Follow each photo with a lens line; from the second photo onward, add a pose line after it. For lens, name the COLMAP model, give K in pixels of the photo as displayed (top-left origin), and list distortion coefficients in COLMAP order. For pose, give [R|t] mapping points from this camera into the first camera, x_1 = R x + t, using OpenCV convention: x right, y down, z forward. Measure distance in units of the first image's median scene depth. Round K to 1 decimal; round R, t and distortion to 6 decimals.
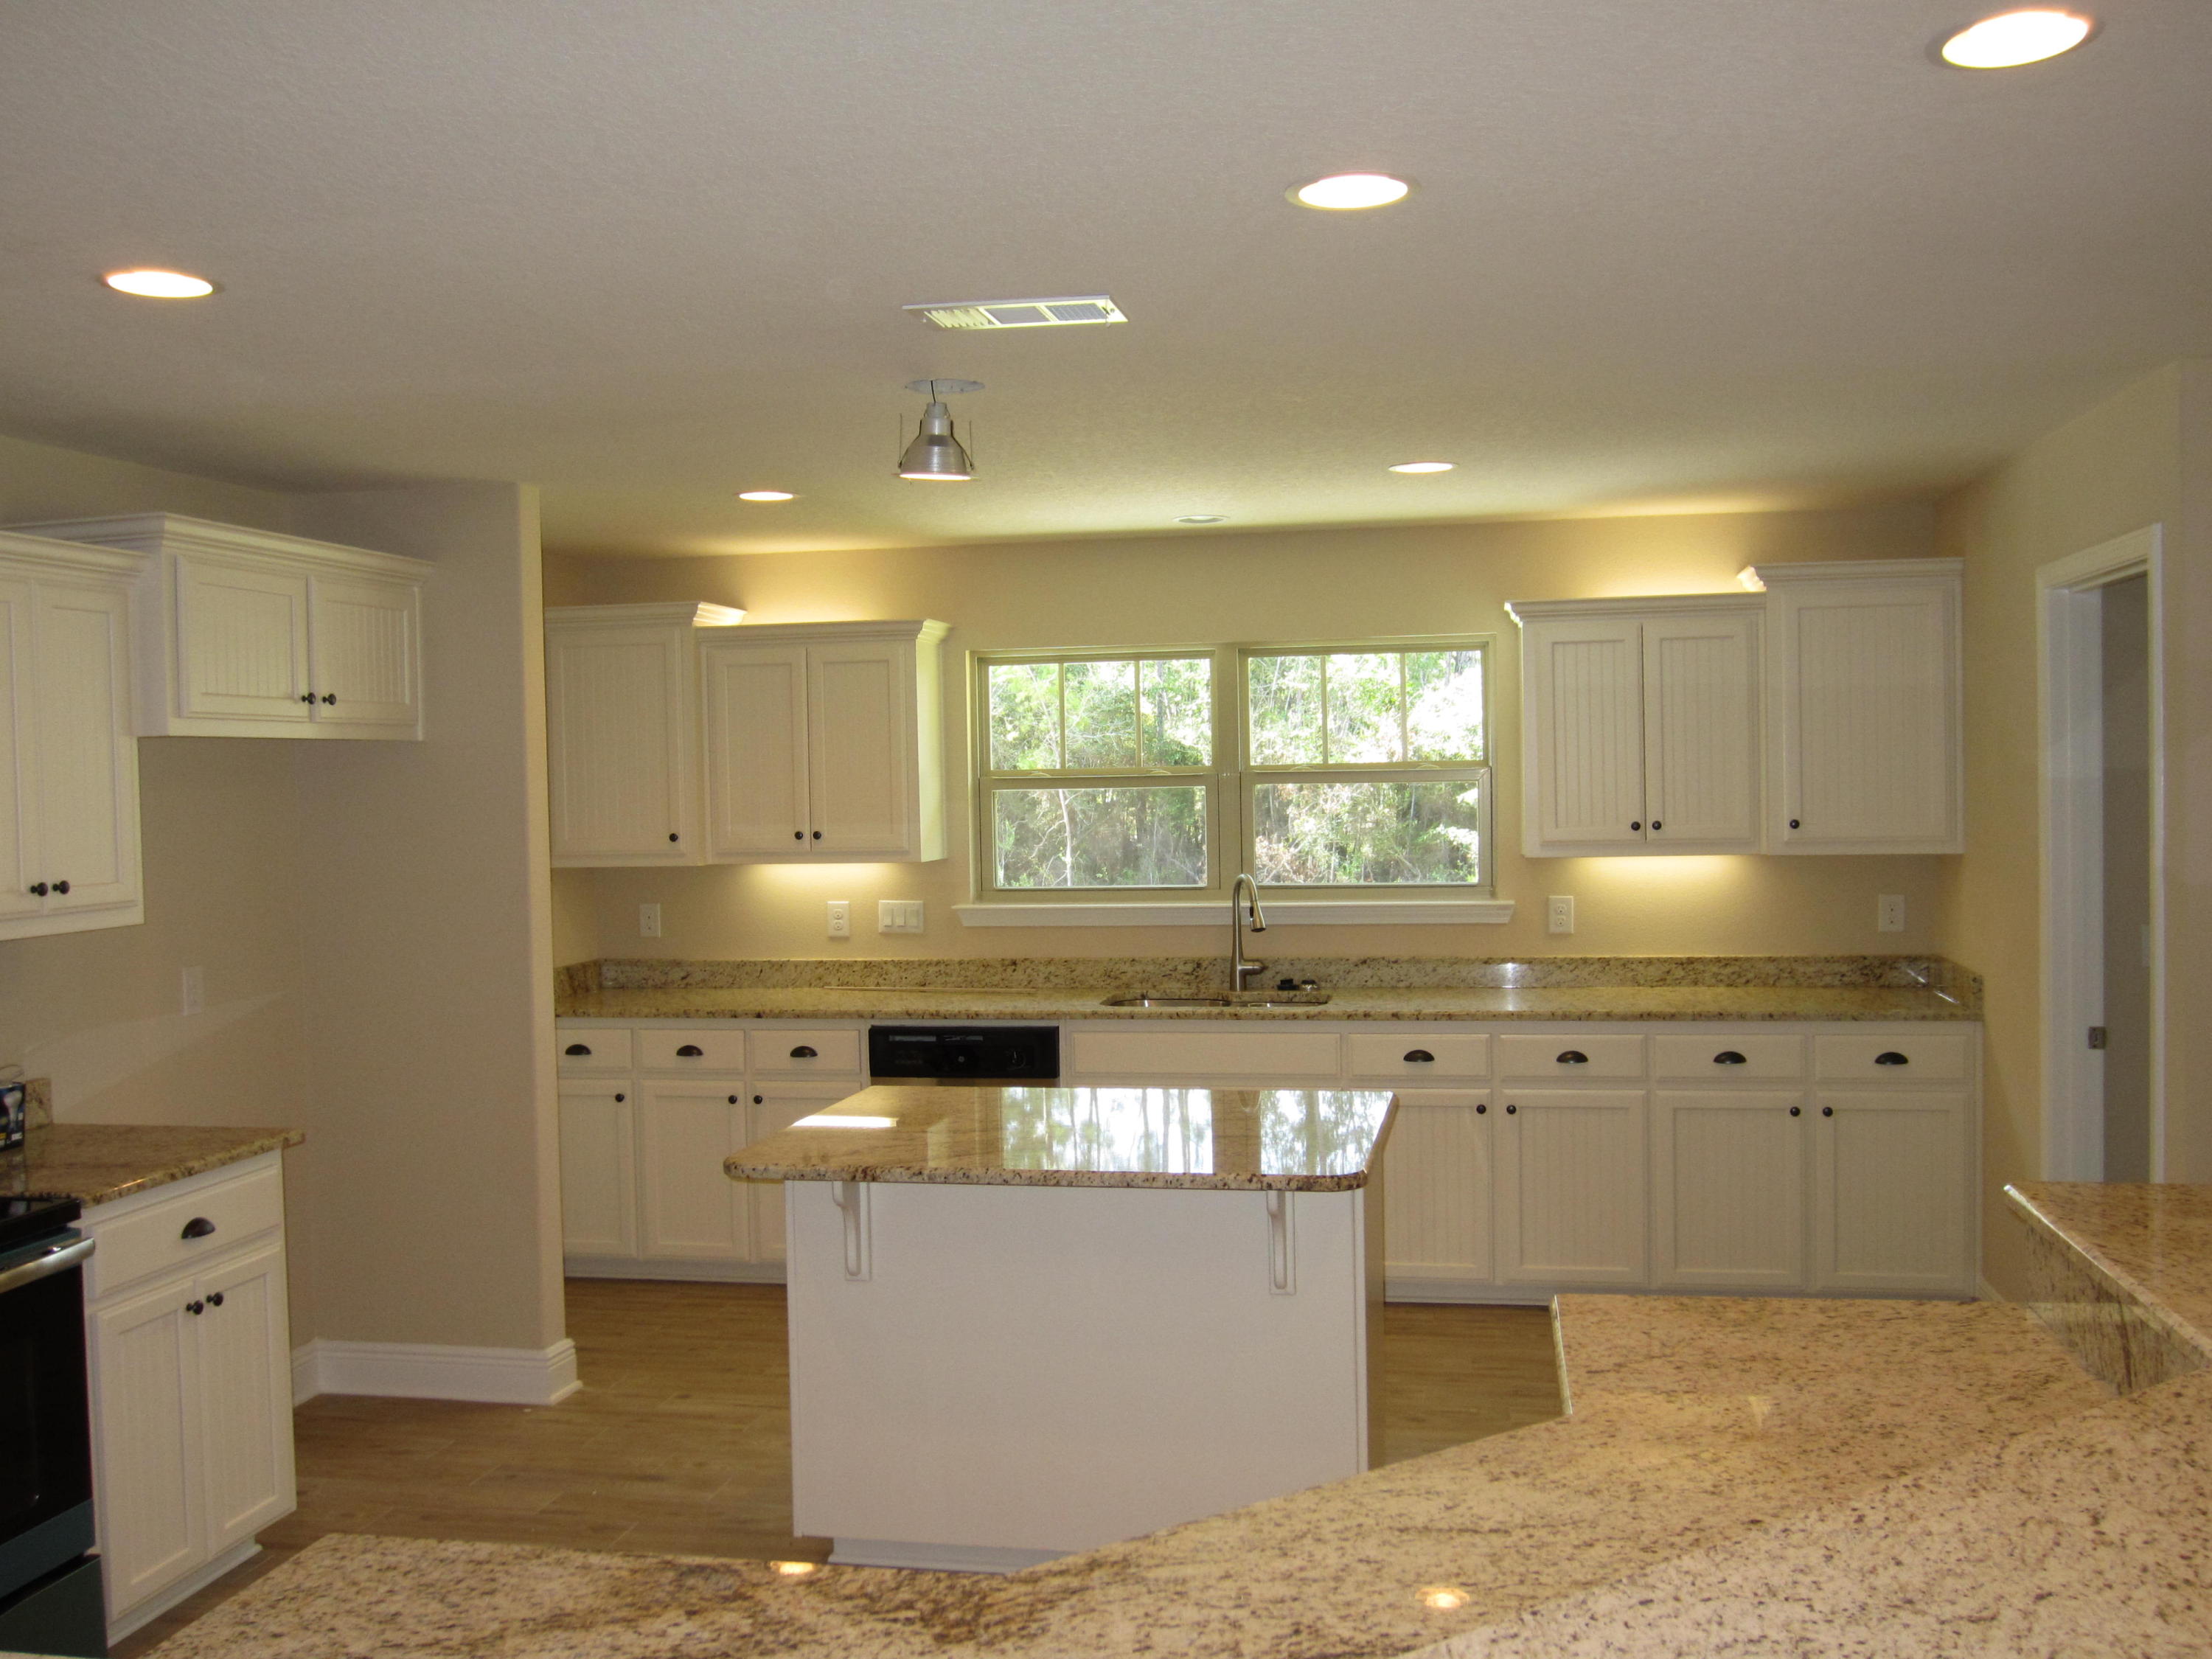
lens RADIAL K [[2038.3, 0, 1106.0], [0, 2038.3, 829.5], [0, 0, 1]] dist [-0.033929, -0.002297]
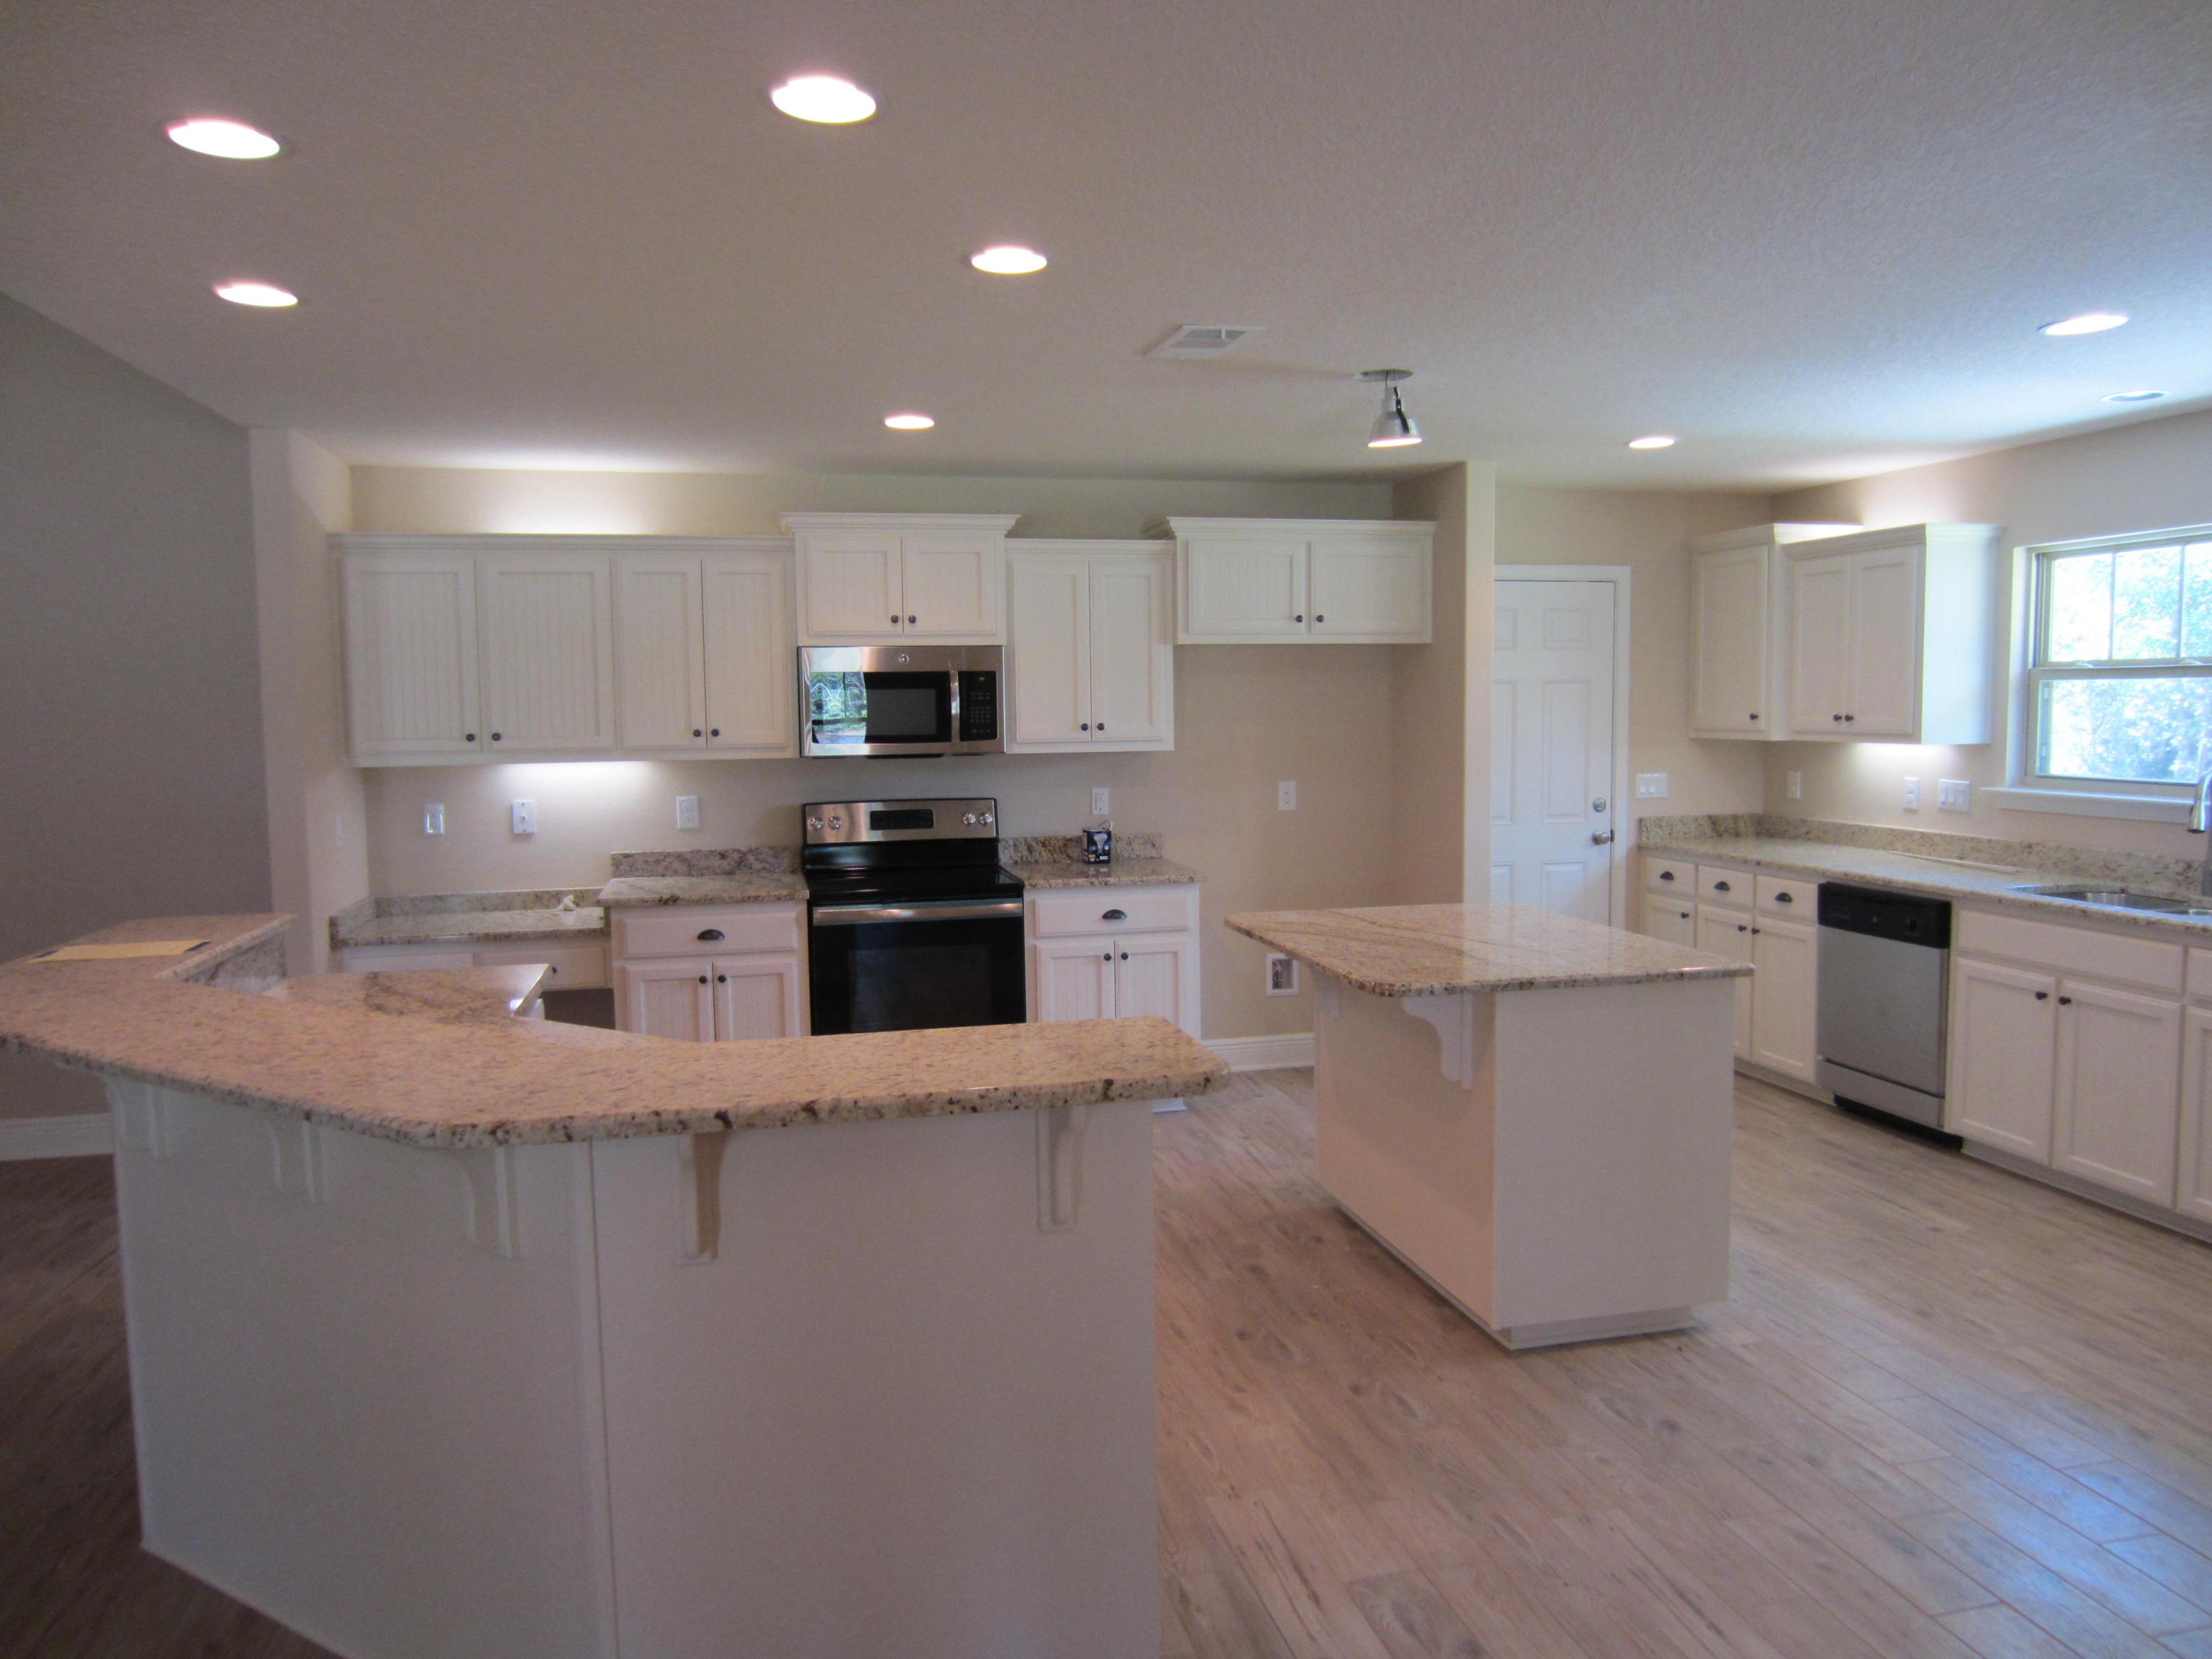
lens RADIAL K [[1551.5, 0, 1096.5], [0, 1551.5, 836.1], [0, 0, 1]] dist [-0.029287, 0.002167]
pose [[0.413651, 0.094527, -0.905515, 0.501707], [-0.021576, 0.995334, 0.094047, -0.003668], [0.910180, -0.019365, 0.413761, 0.251102]]
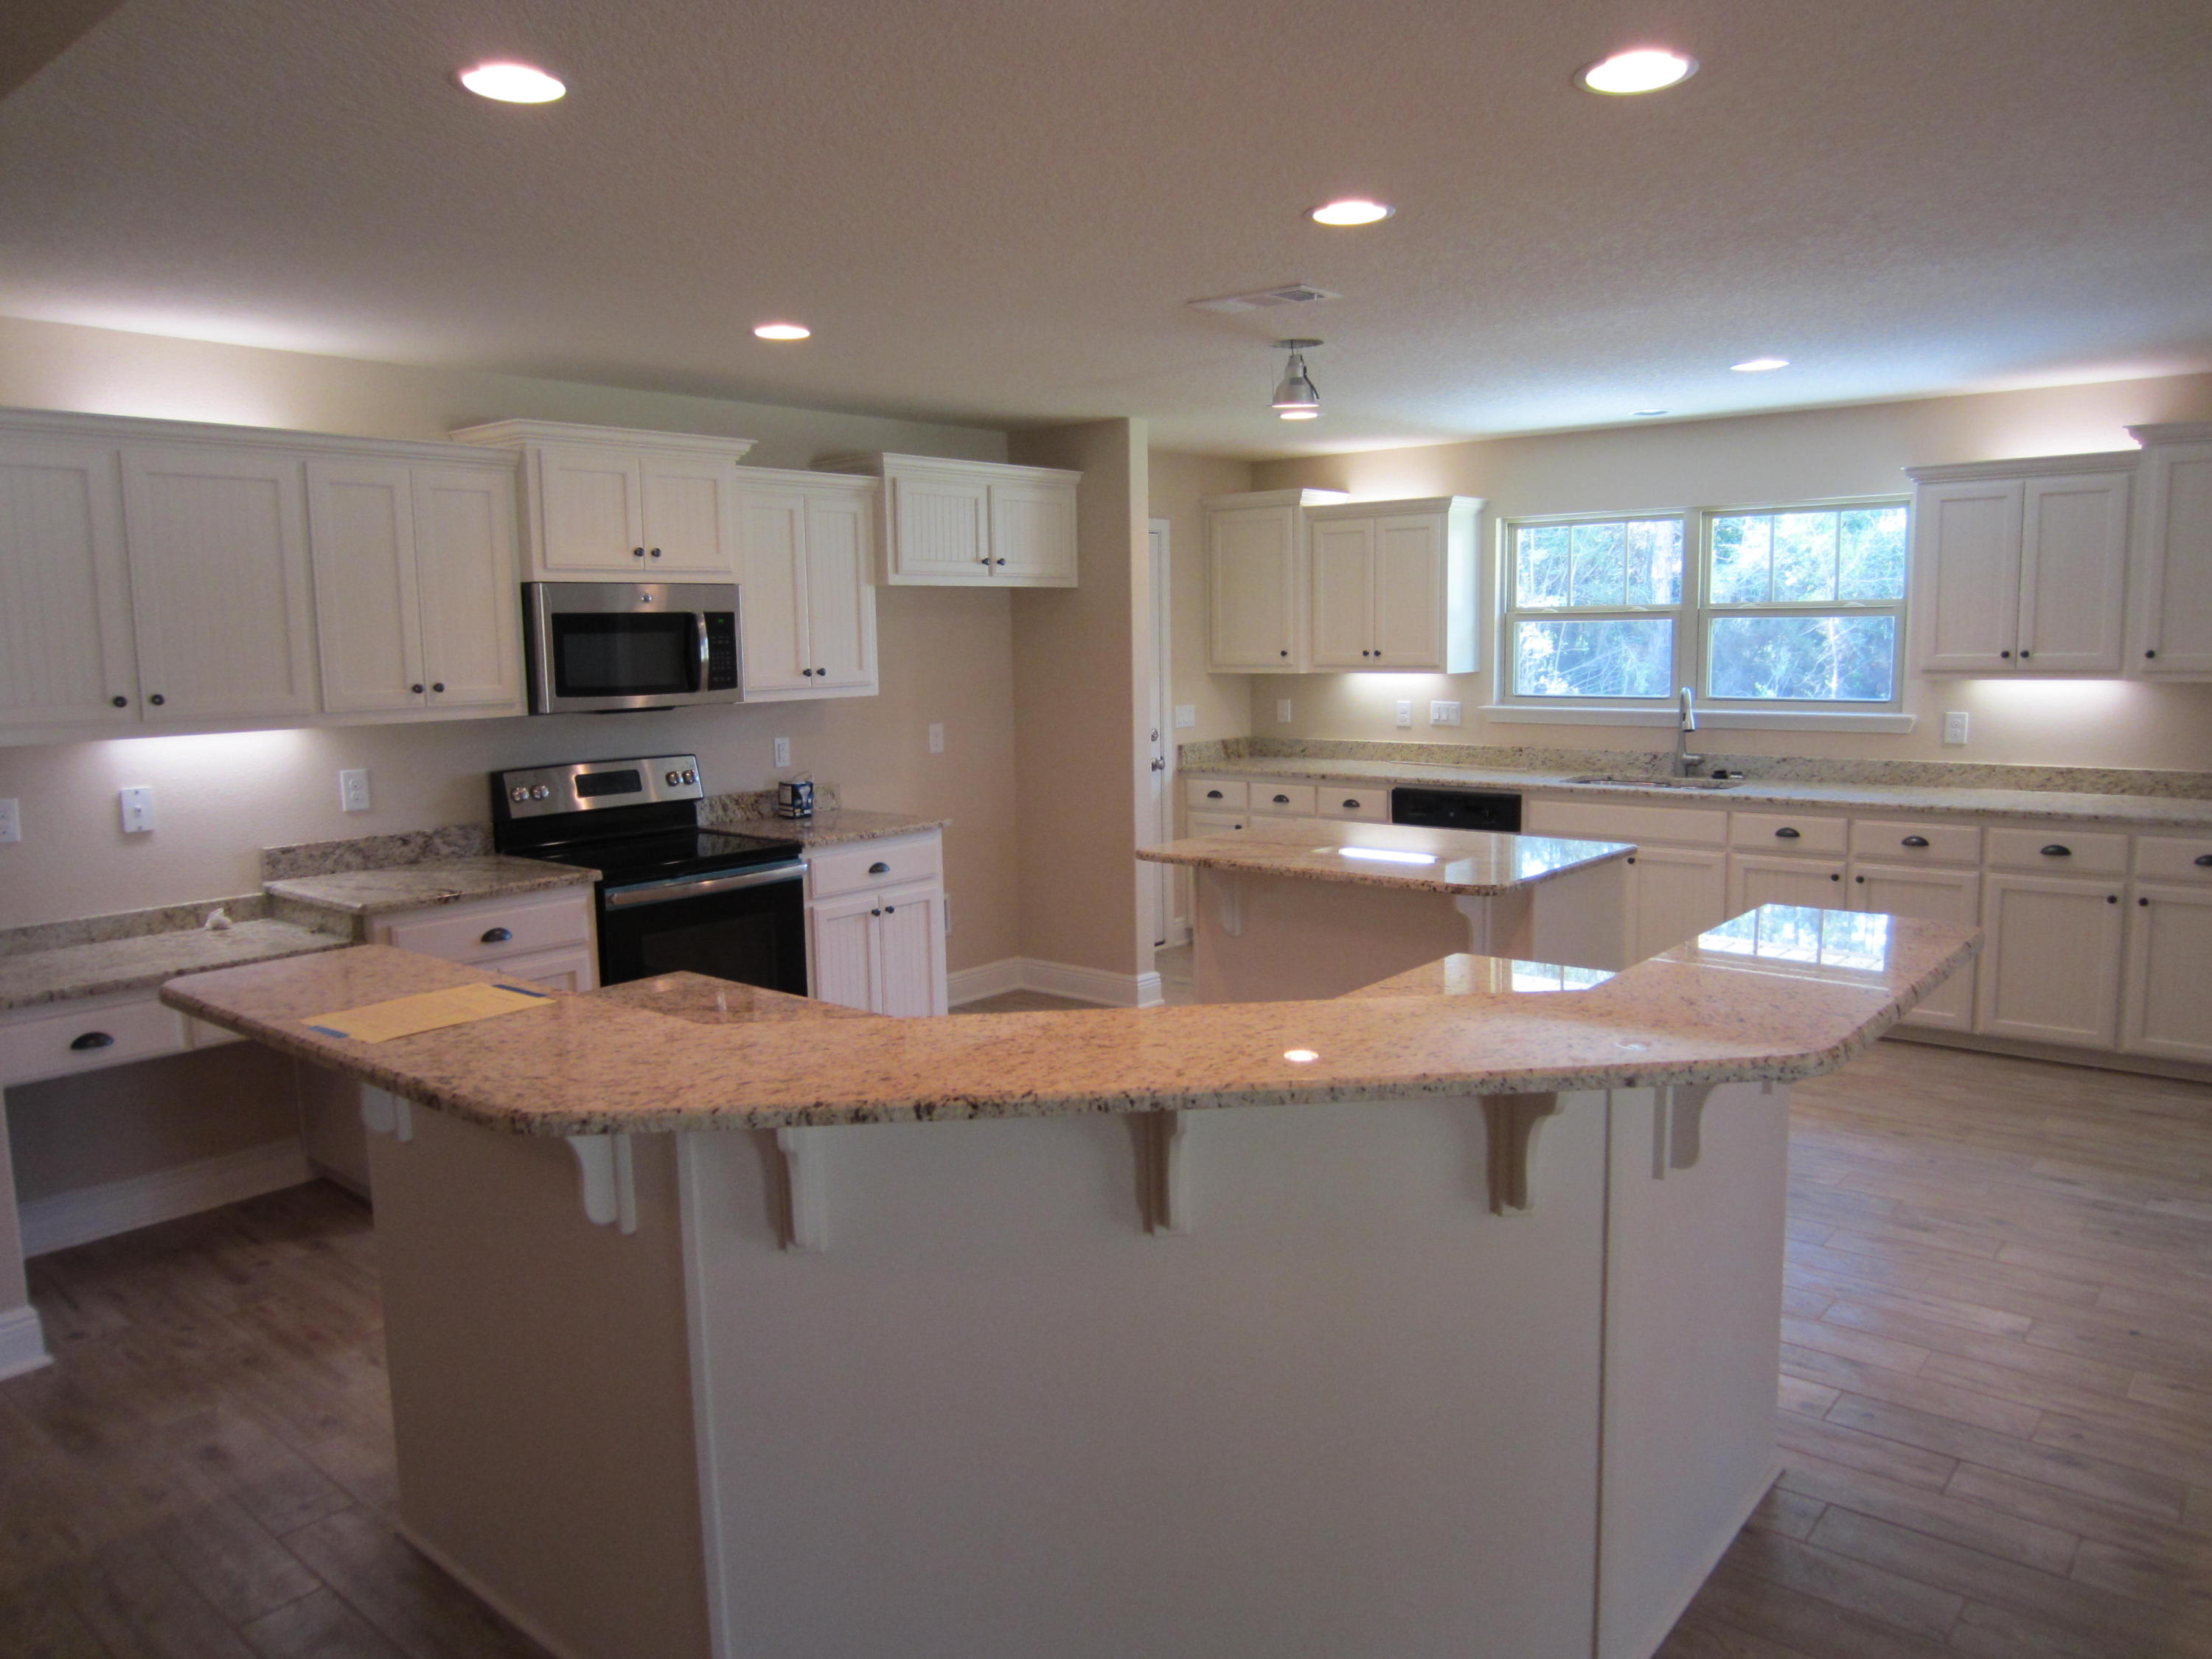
lens RADIAL K [[1571.2, 0, 1111.2], [0, 1571.2, 826.6], [0, 0, 1]] dist [-0.012516, -0.000260]
pose [[0.876678, 0.065997, -0.476528, 0.232901], [-0.014532, 0.993726, 0.110892, 0.004374], [0.480857, -0.090291, 0.872138, -0.056053]]
